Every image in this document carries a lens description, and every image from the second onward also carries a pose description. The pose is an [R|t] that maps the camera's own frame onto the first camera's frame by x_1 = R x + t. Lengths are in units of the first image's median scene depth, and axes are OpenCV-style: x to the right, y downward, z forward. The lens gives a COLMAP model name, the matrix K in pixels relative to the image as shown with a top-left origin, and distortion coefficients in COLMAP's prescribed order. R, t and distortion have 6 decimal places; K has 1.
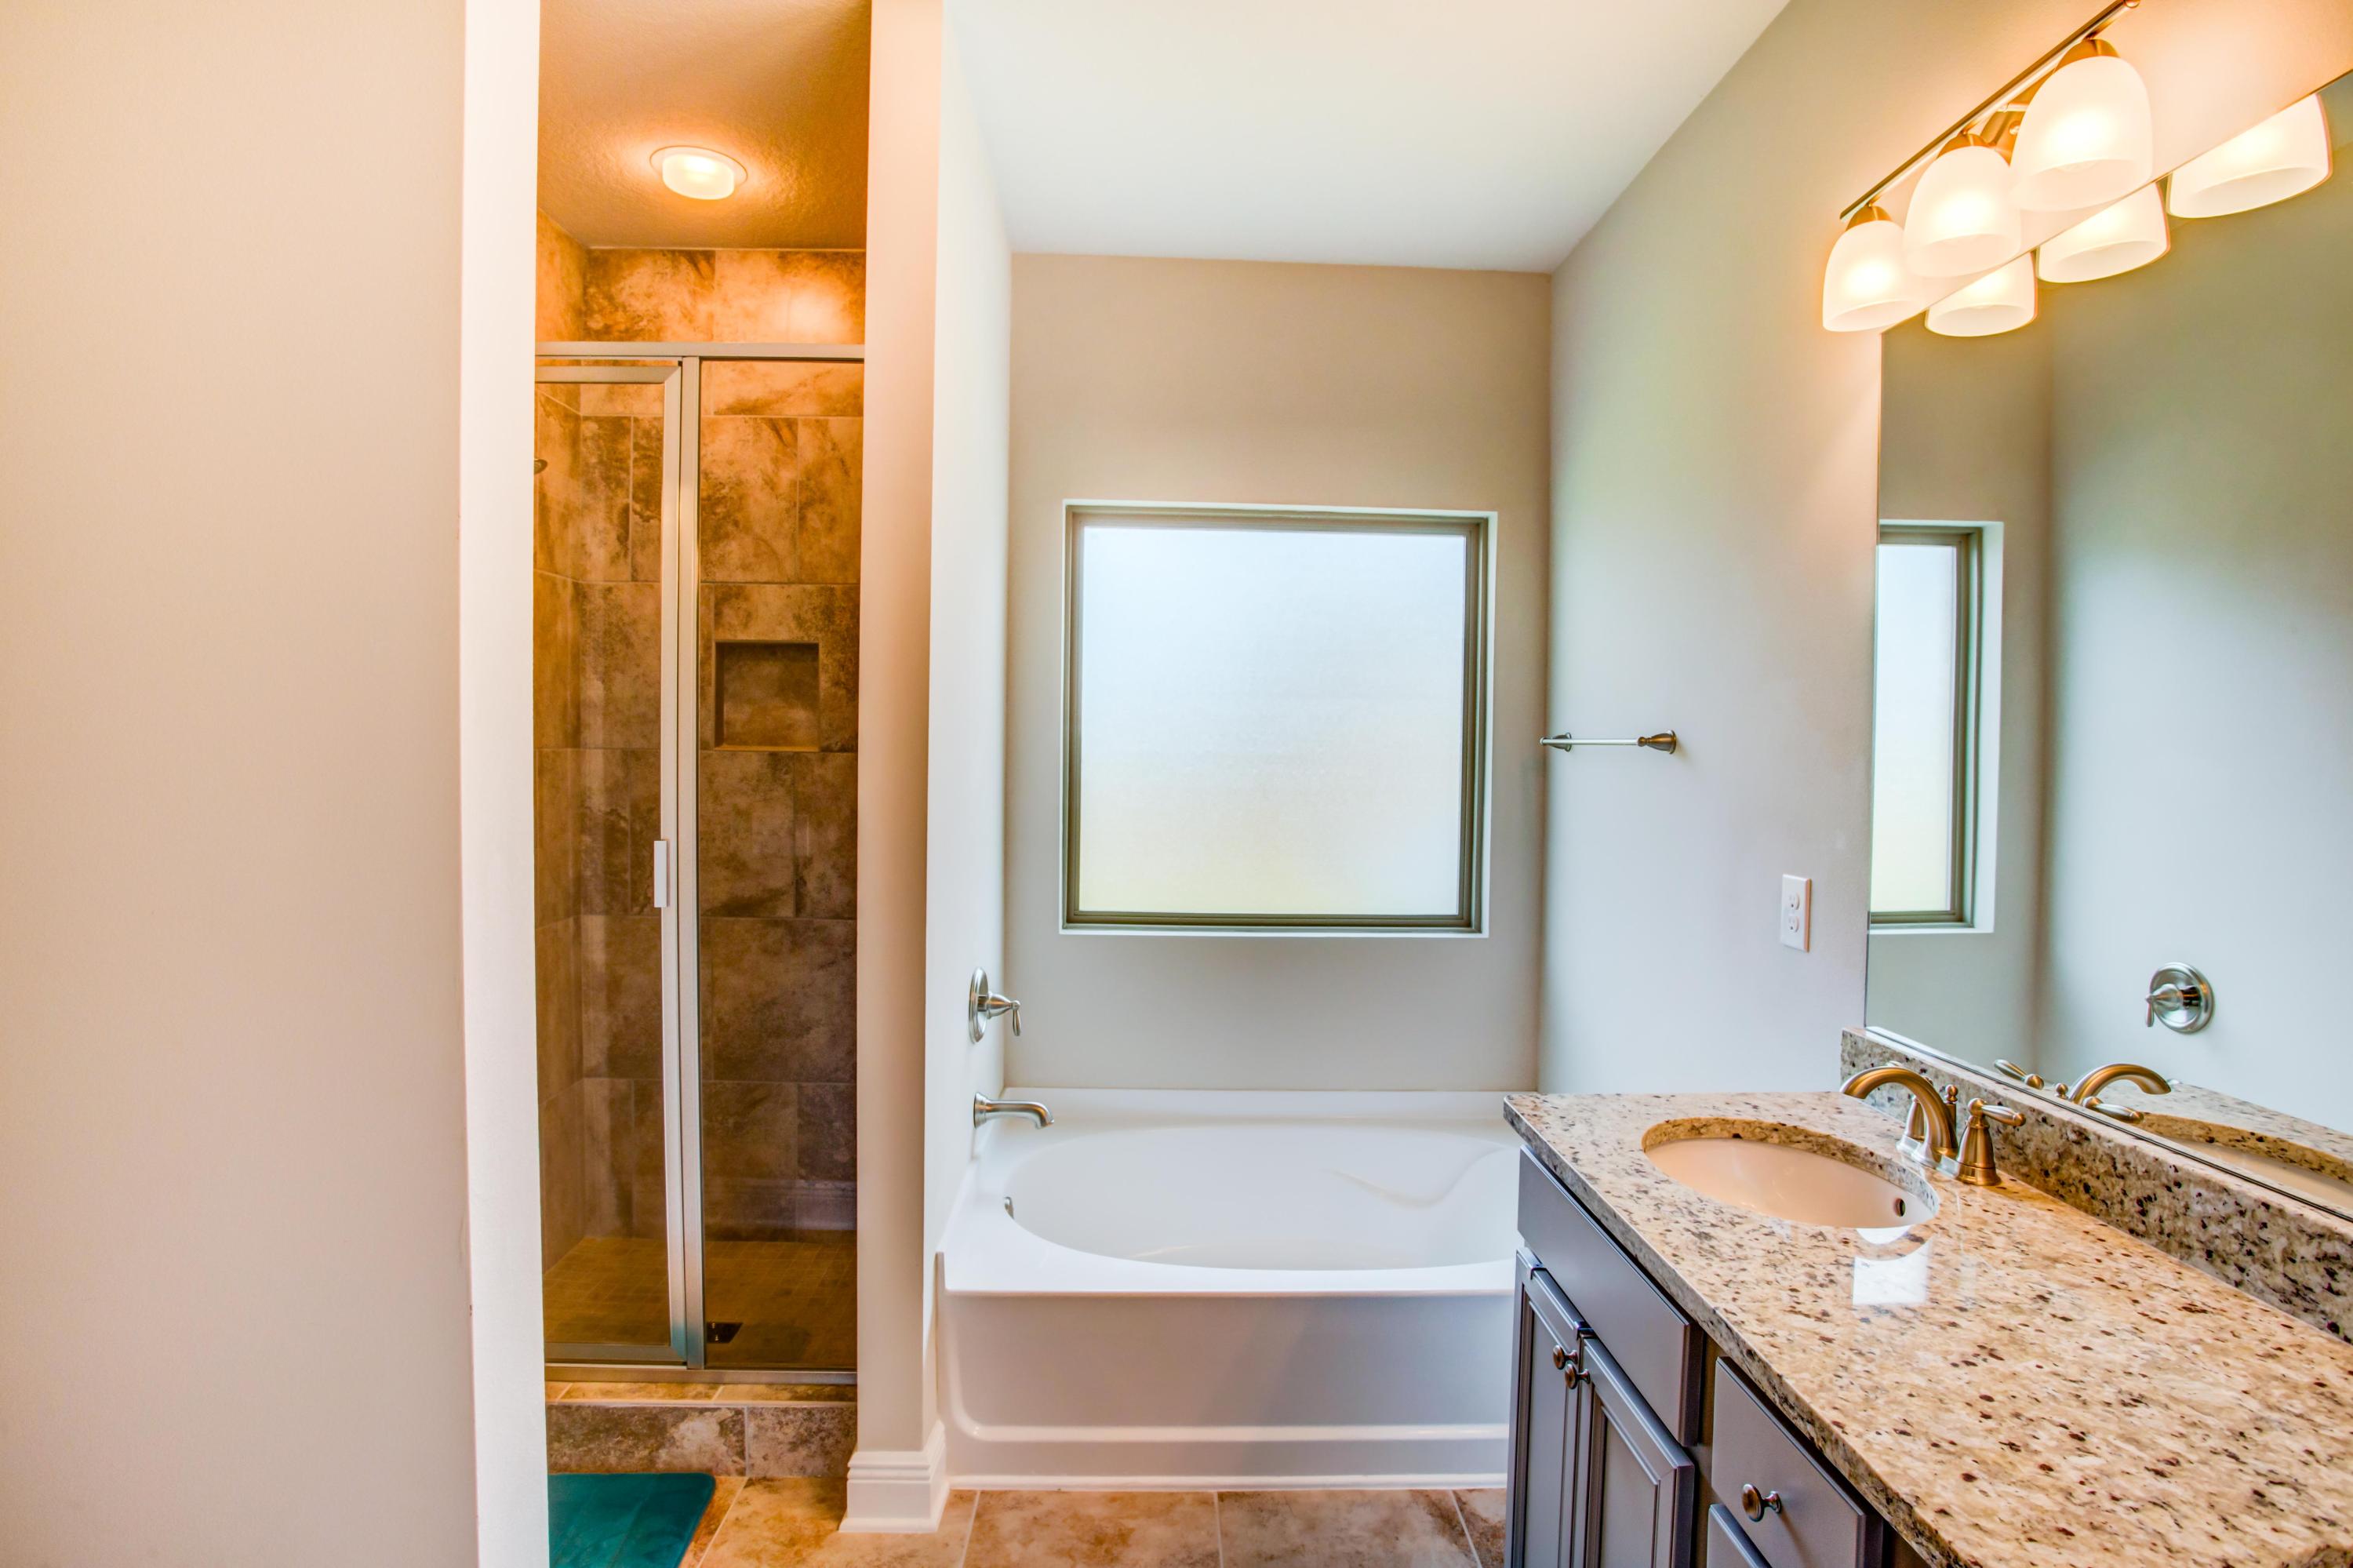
lens RADIAL K [[1177.4, 0, 1190.3], [0, 1177.4, 779.3], [0, 0, 1]] dist [-0.062424, 0.026806]
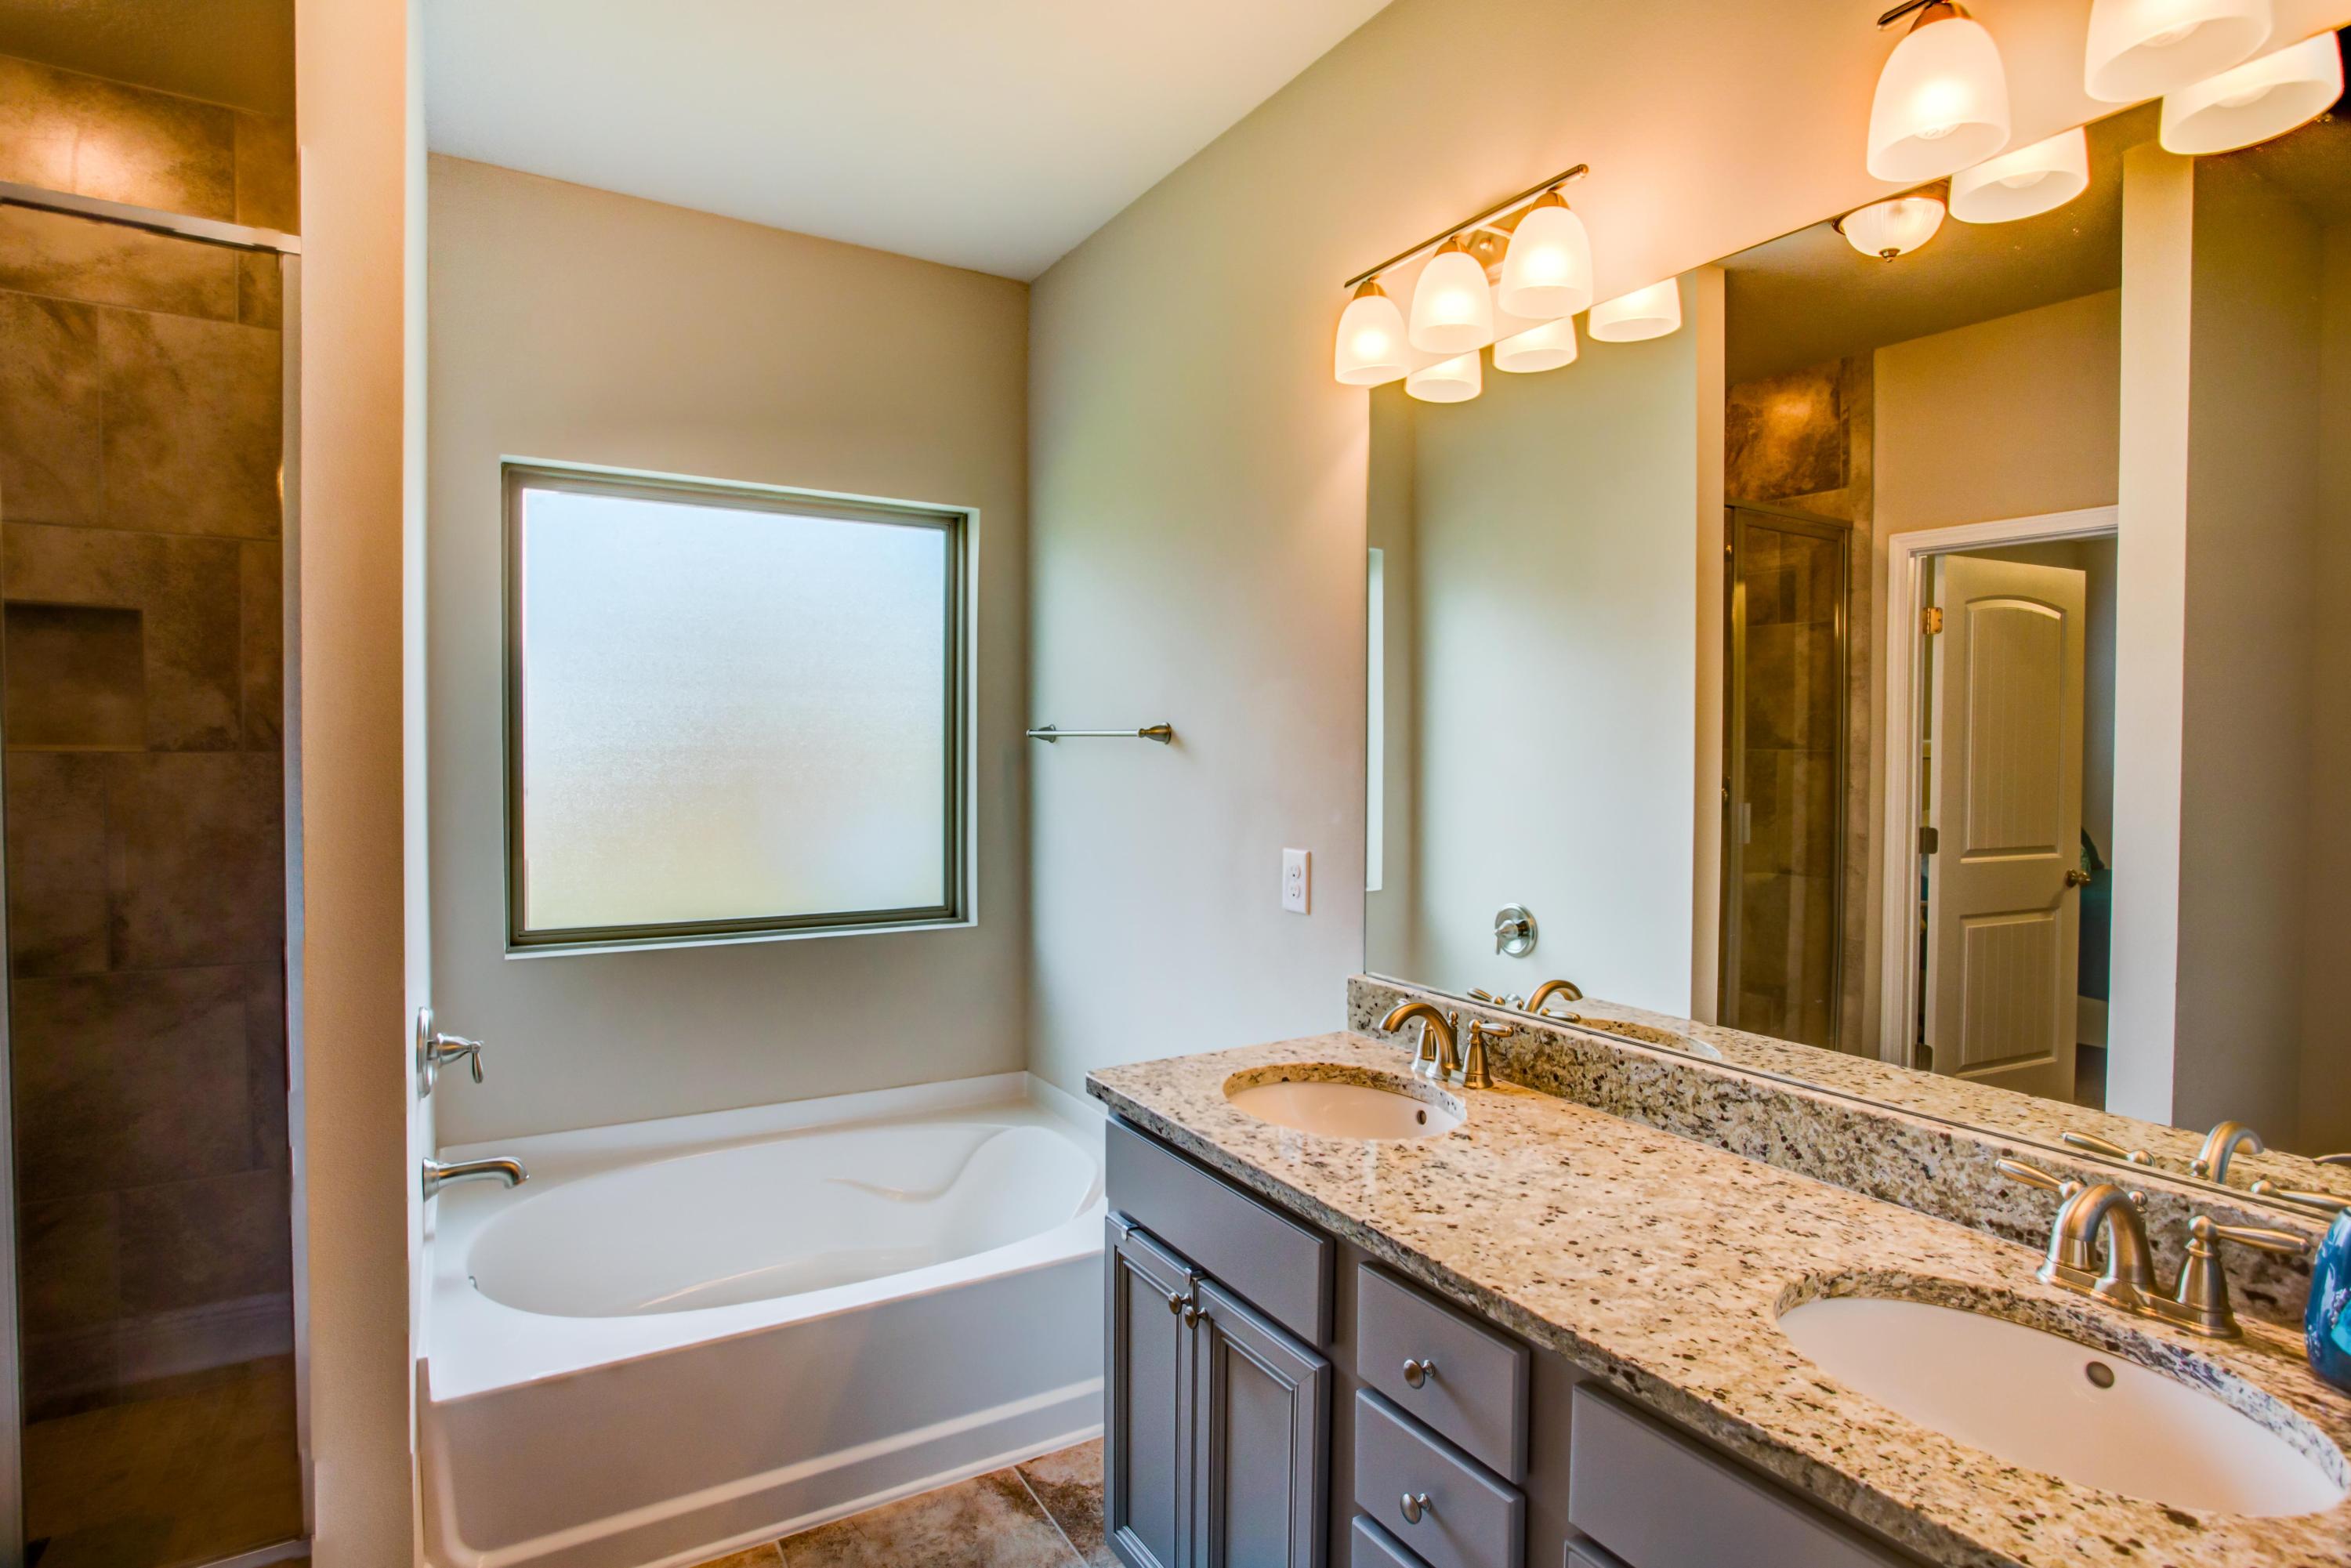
lens RADIAL K [[1184.7, 0, 1178.7], [0, 1184.7, 775.0], [0, 0, 1]] dist [-0.064655, 0.028957]
pose [[0.872121, -0.020637, 0.488855, -0.185144], [0.018979, 0.999785, 0.008347, -0.003192], [-0.488922, 0.001998, 0.872325, 0.037743]]
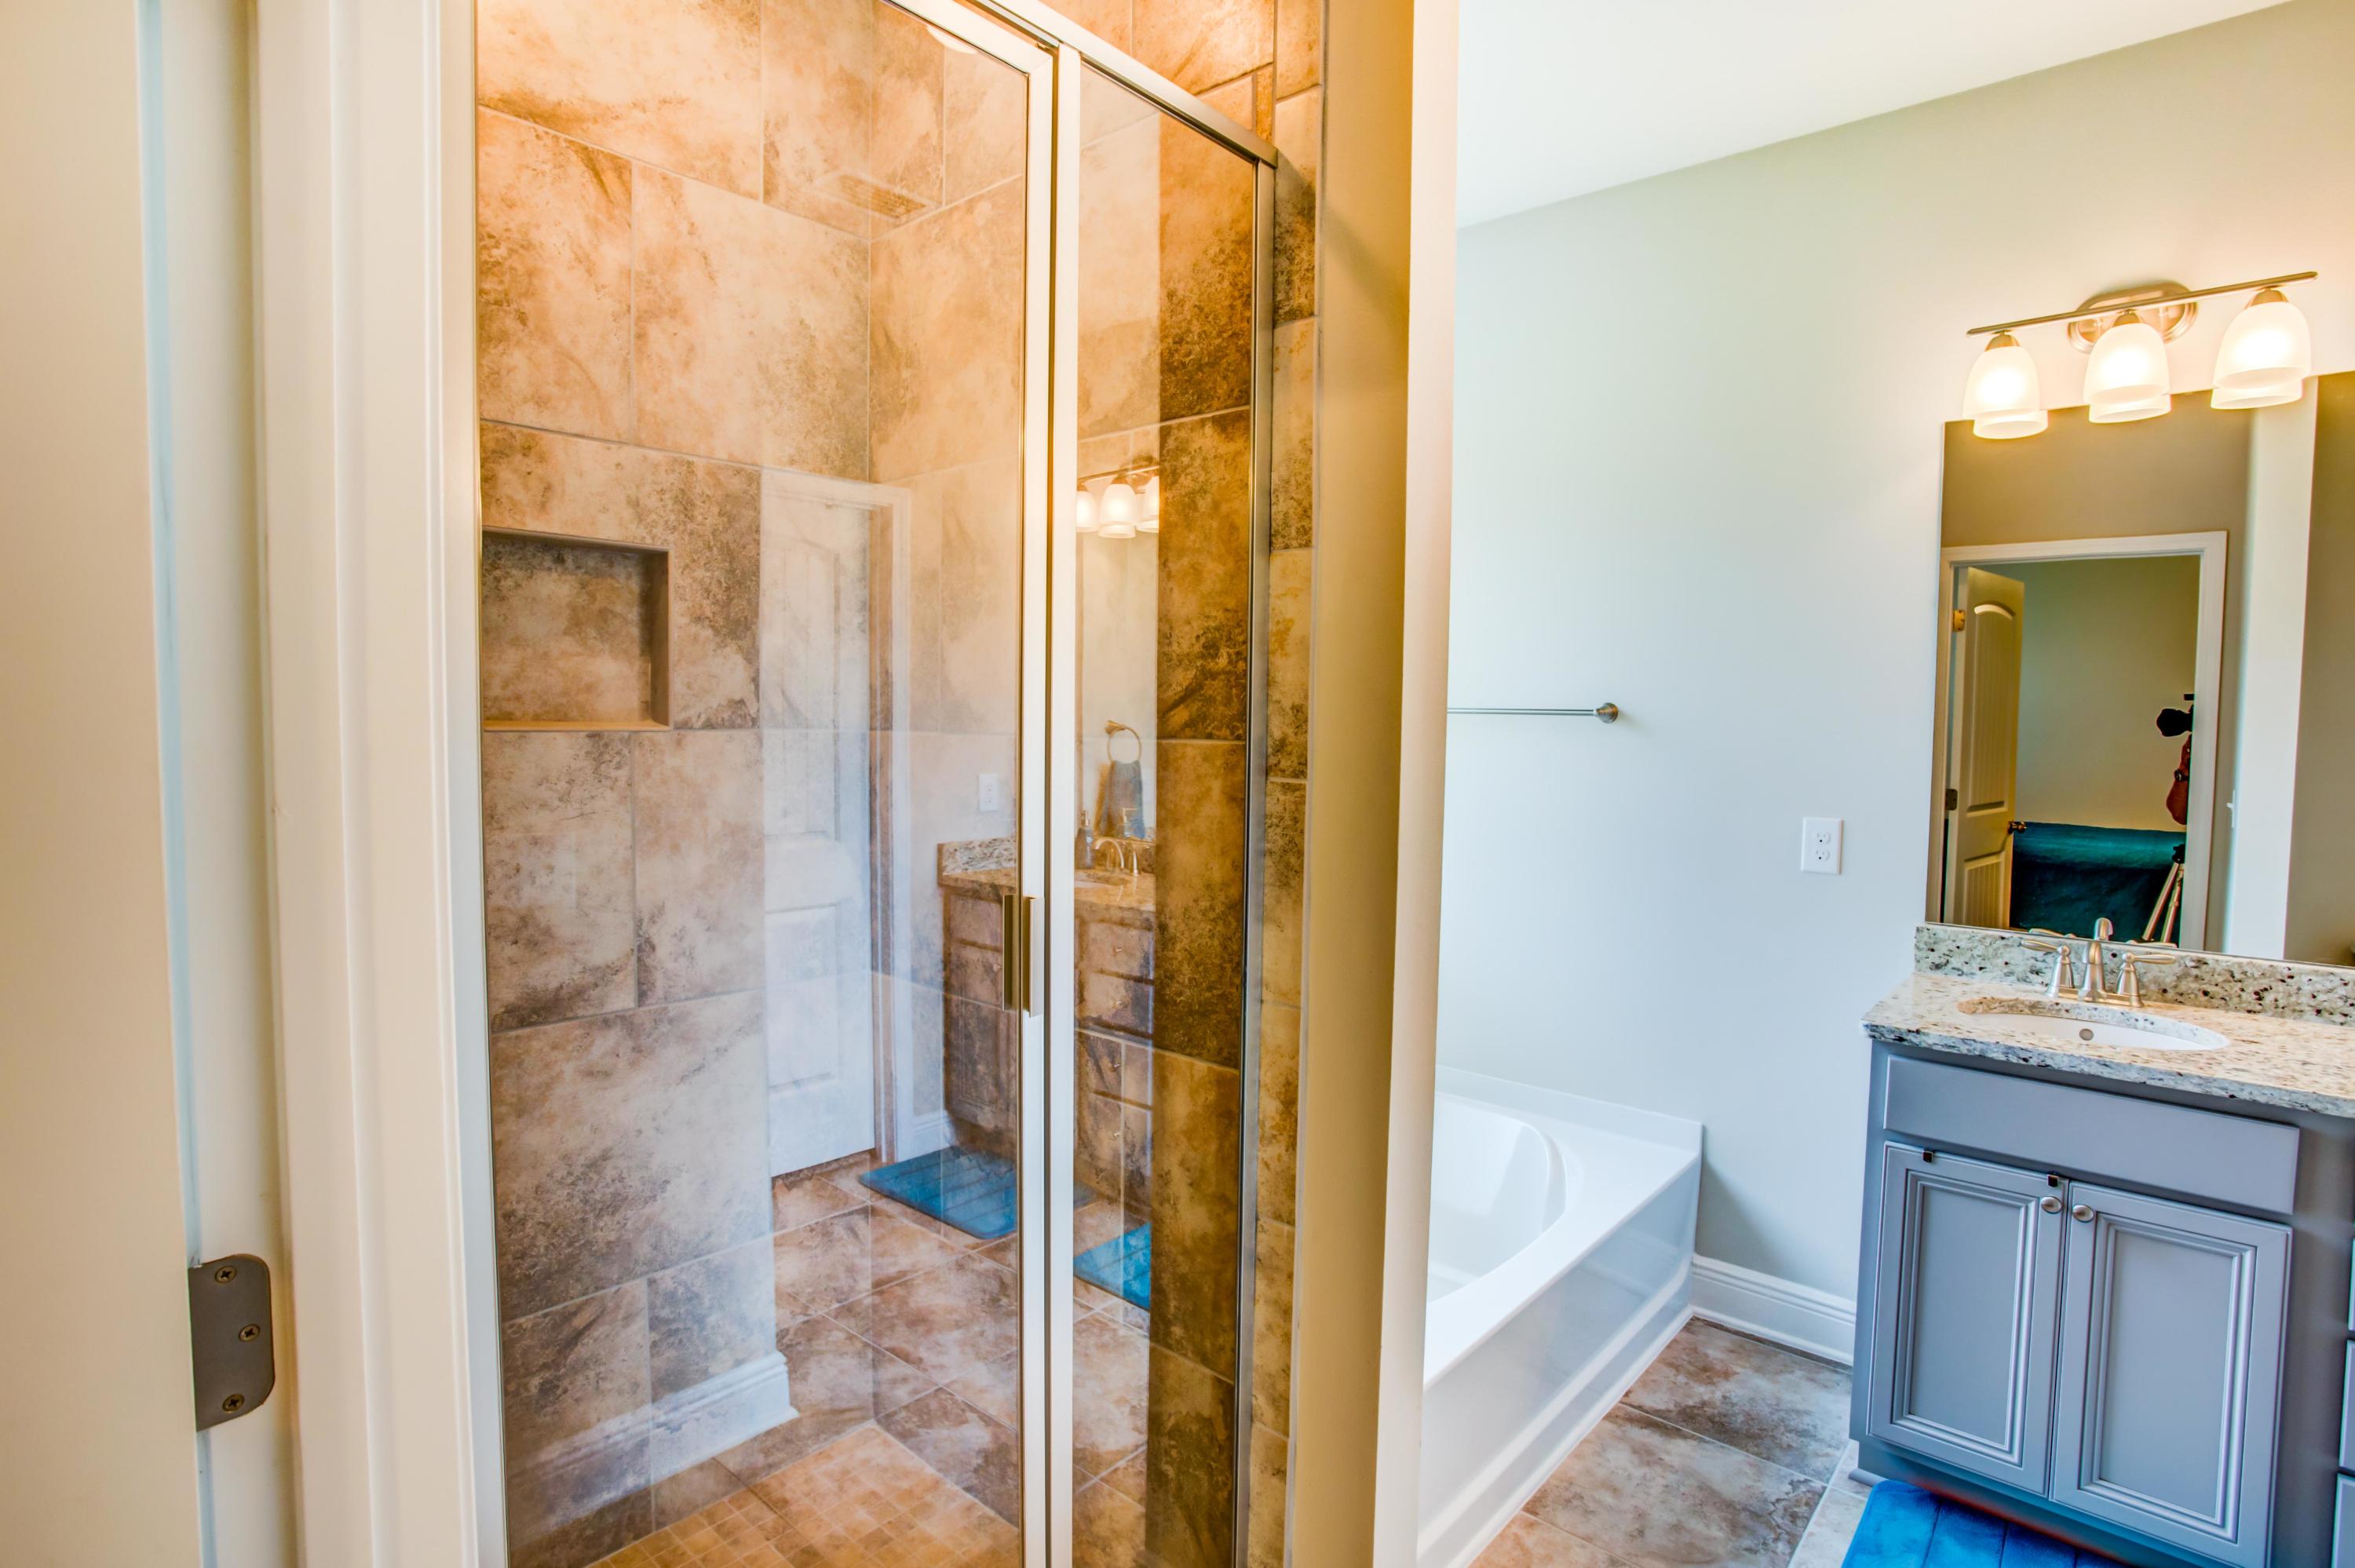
lens RADIAL K [[1186.6, 0, 1180.7], [0, 1186.6, 775.0], [0, 0, 1]] dist [-0.064655, 0.028957]
pose [[0.684454, -0.043054, 0.727783, -1.129173], [0.017919, 0.998947, 0.042243, -0.041153], [-0.728835, -0.015872, 0.684505, 0.760761]]
